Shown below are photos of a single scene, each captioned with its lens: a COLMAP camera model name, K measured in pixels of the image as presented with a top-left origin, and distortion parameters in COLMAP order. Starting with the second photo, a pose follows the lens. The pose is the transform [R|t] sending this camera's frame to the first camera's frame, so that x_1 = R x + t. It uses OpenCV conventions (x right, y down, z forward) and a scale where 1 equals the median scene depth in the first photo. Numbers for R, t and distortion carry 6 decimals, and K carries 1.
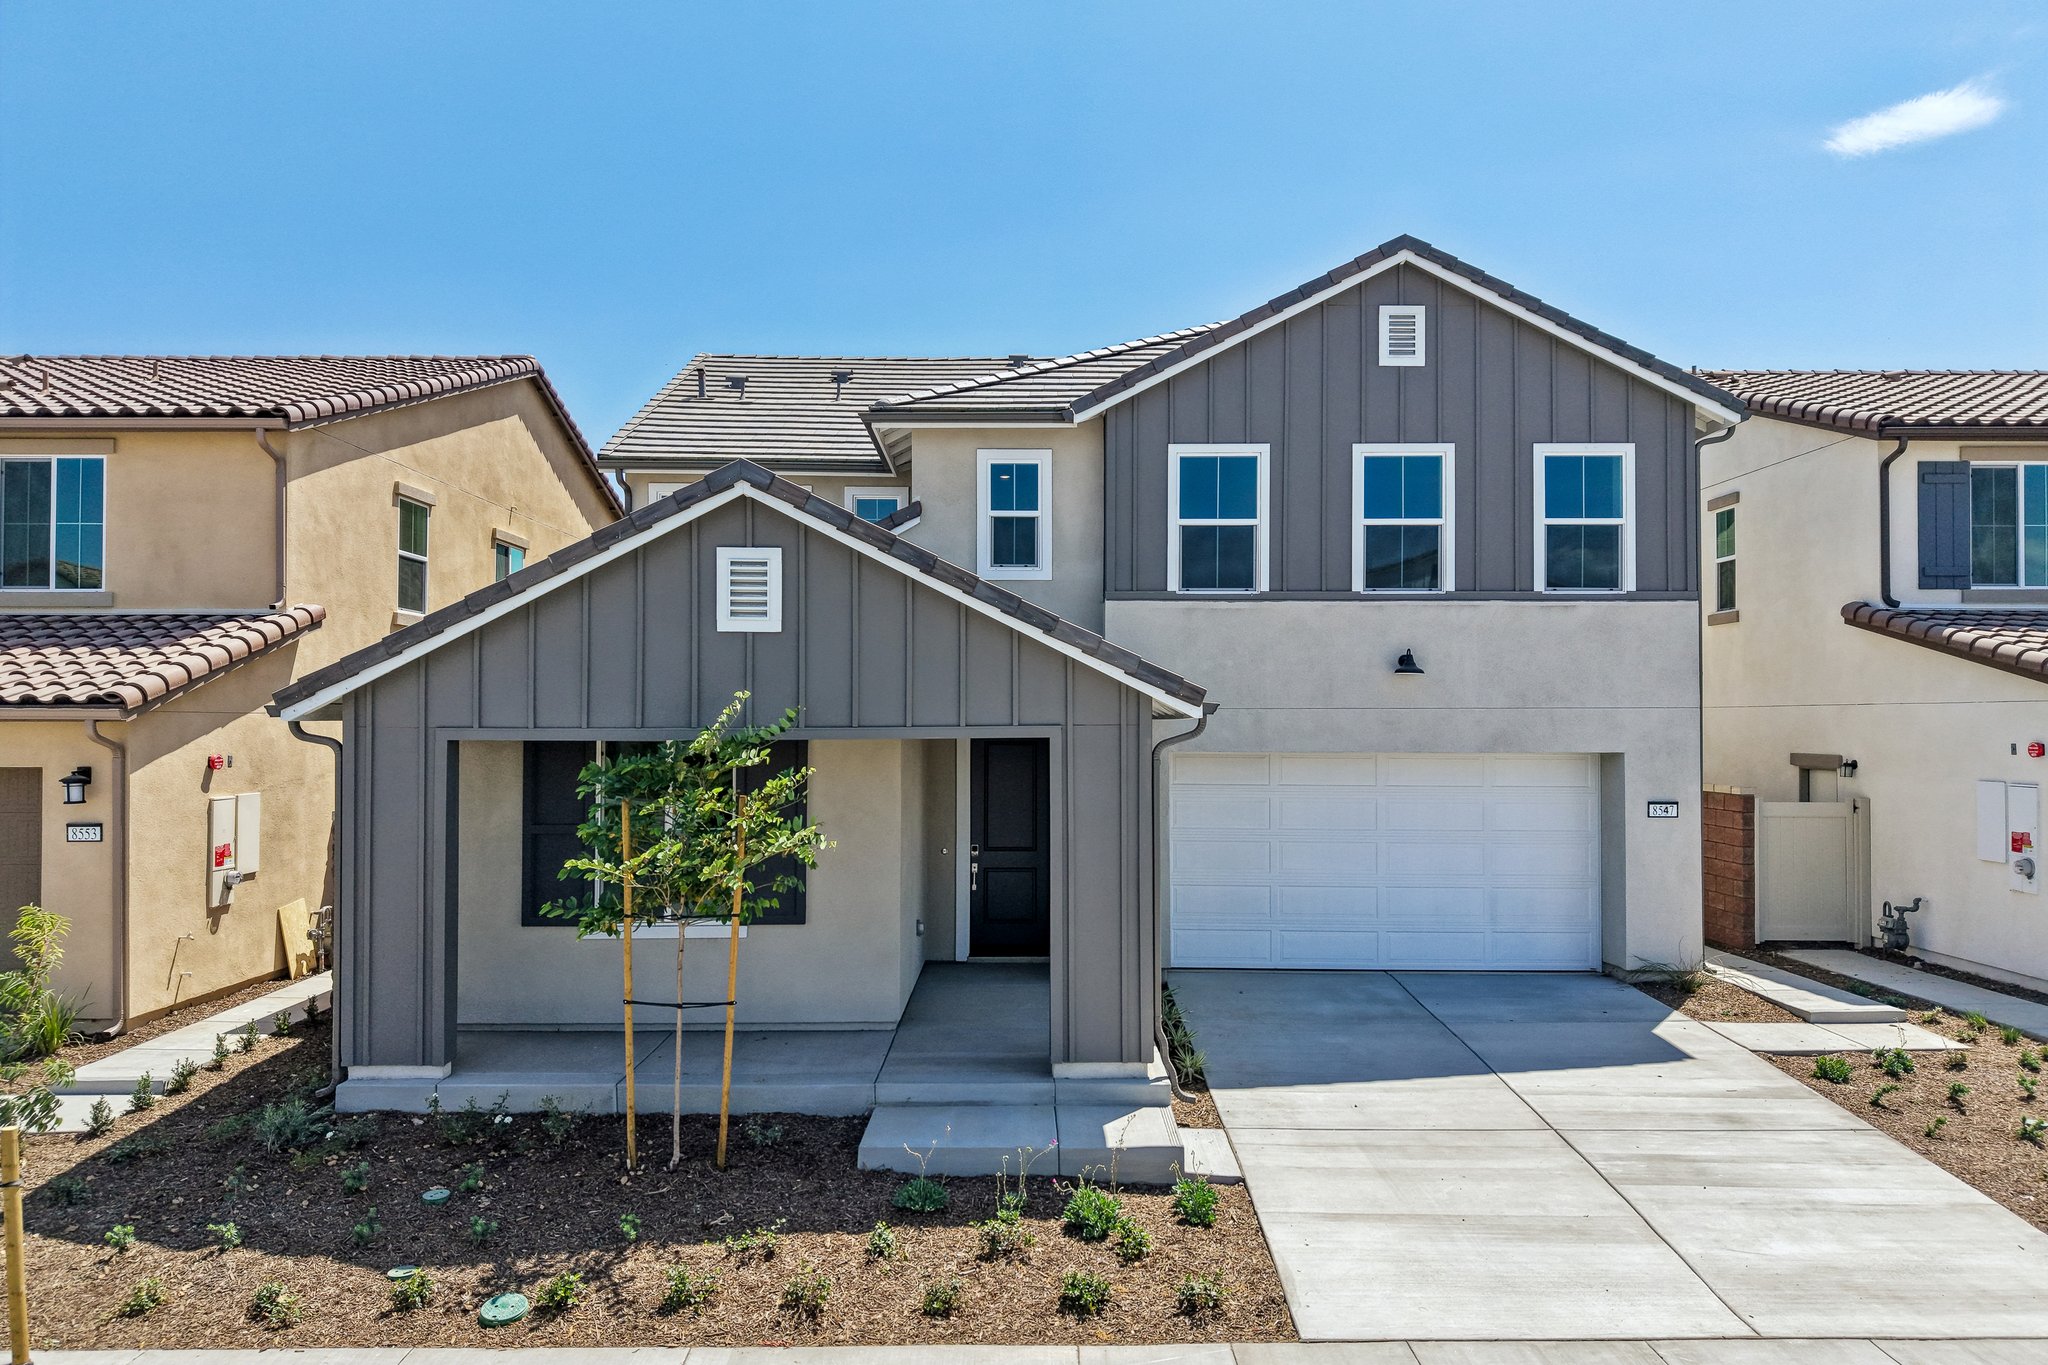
lens RADIAL K [[1373.6, 0, 1025.4], [0, 1373.6, 693.4], [0, 0, 1]] dist [0.034713, -0.032856]
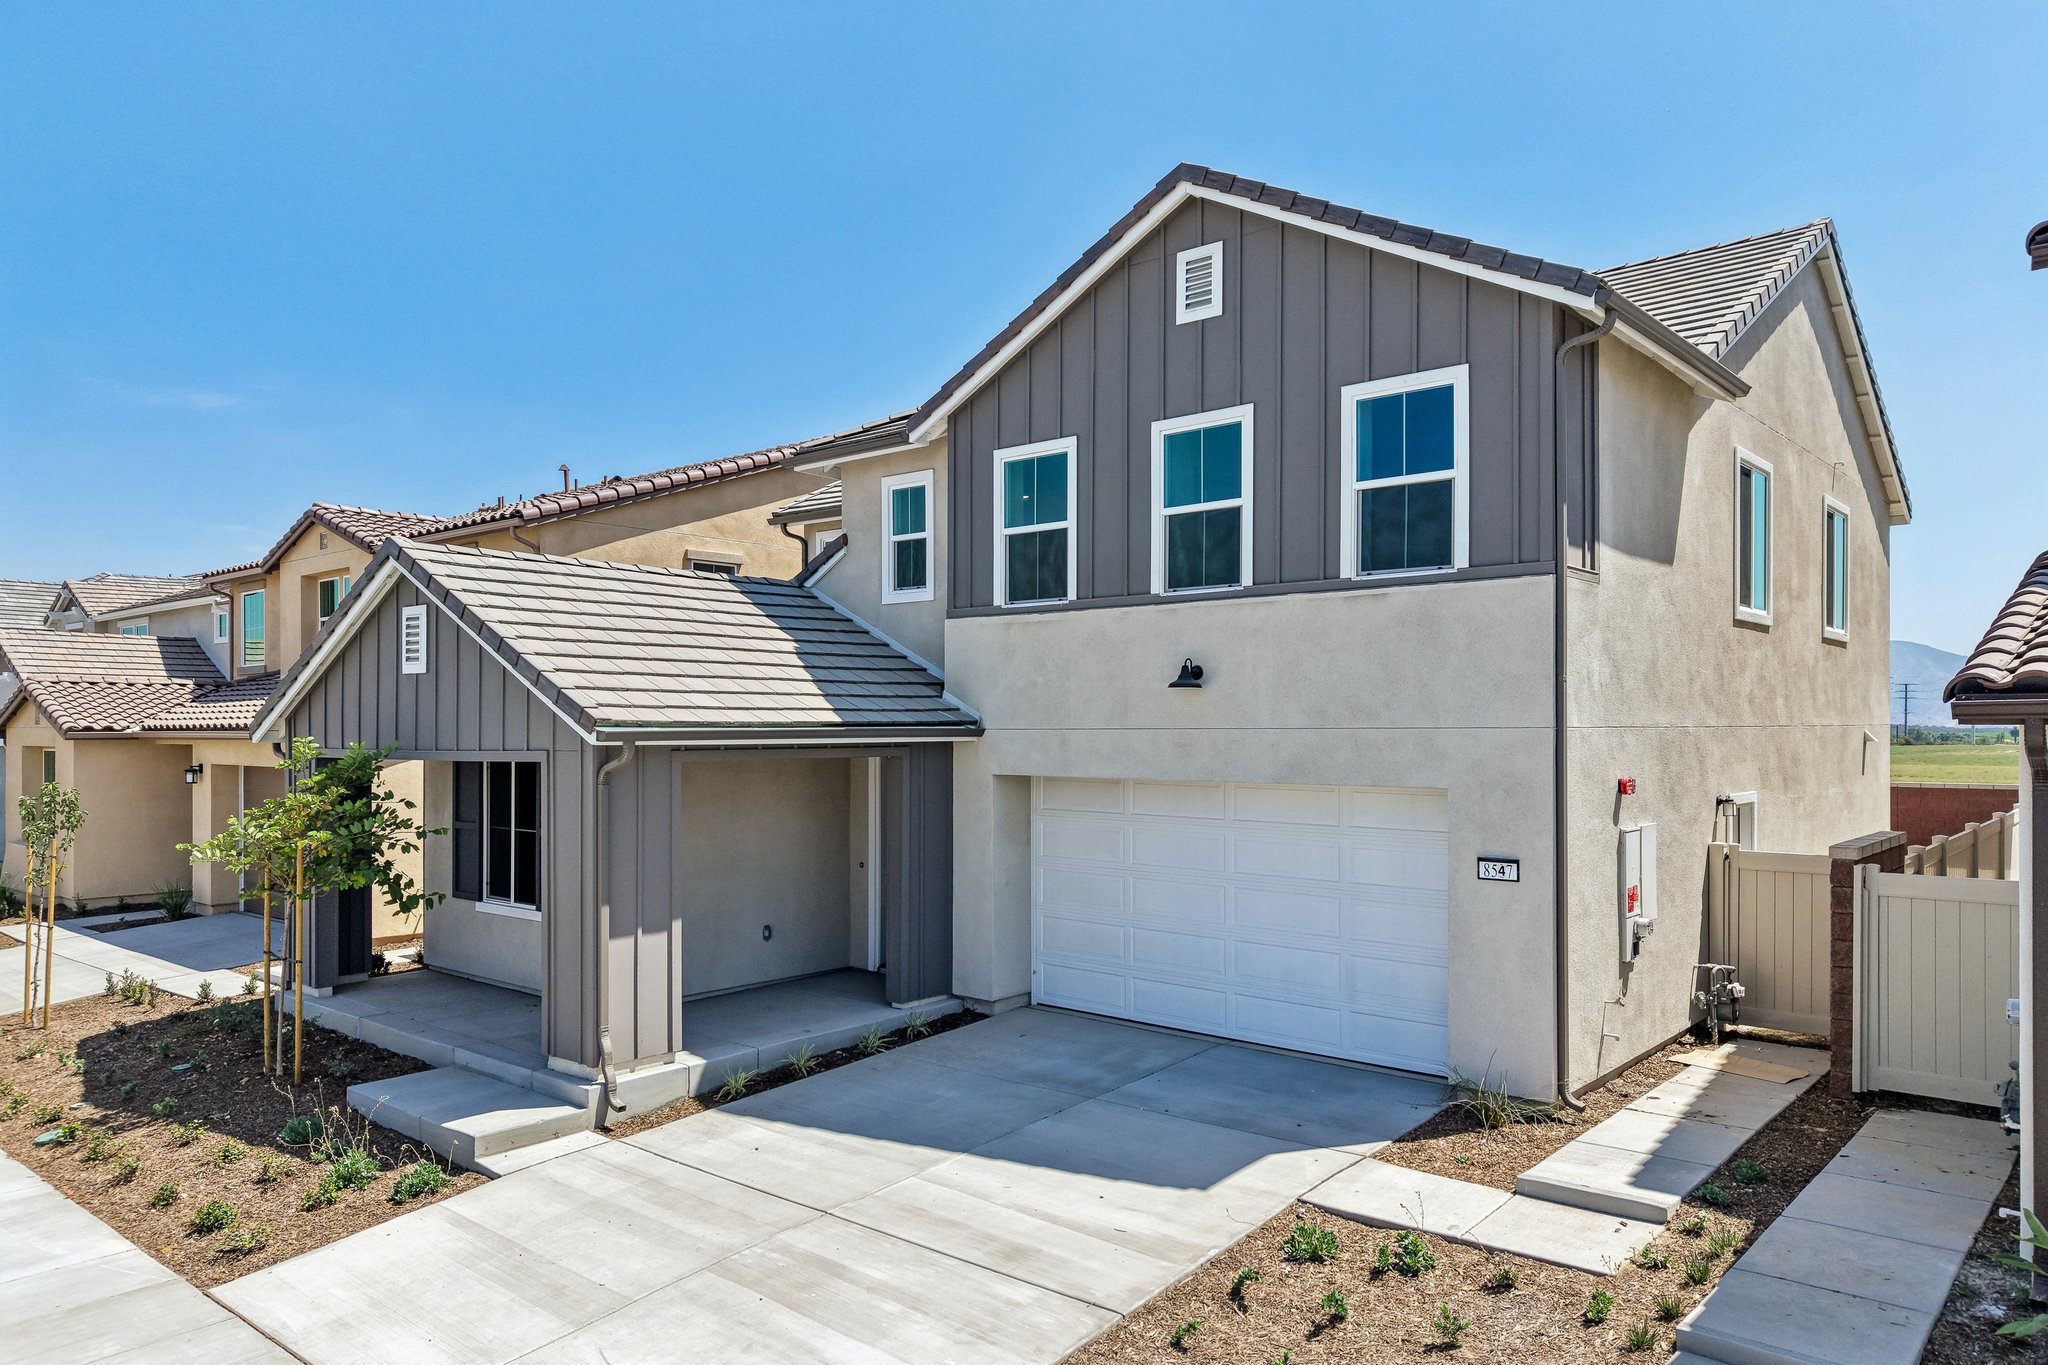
lens RADIAL K [[1373.6, 0, 1016.2], [0, 1373.6, 719.2], [0, 0, 1]] dist [0.034713, -0.032856]
pose [[0.751867, -0.004338, -0.659301, 0.740974], [0.015148, 0.999828, 0.010696, -0.005863], [0.659141, -0.018029, 0.751803, 0.294320]]
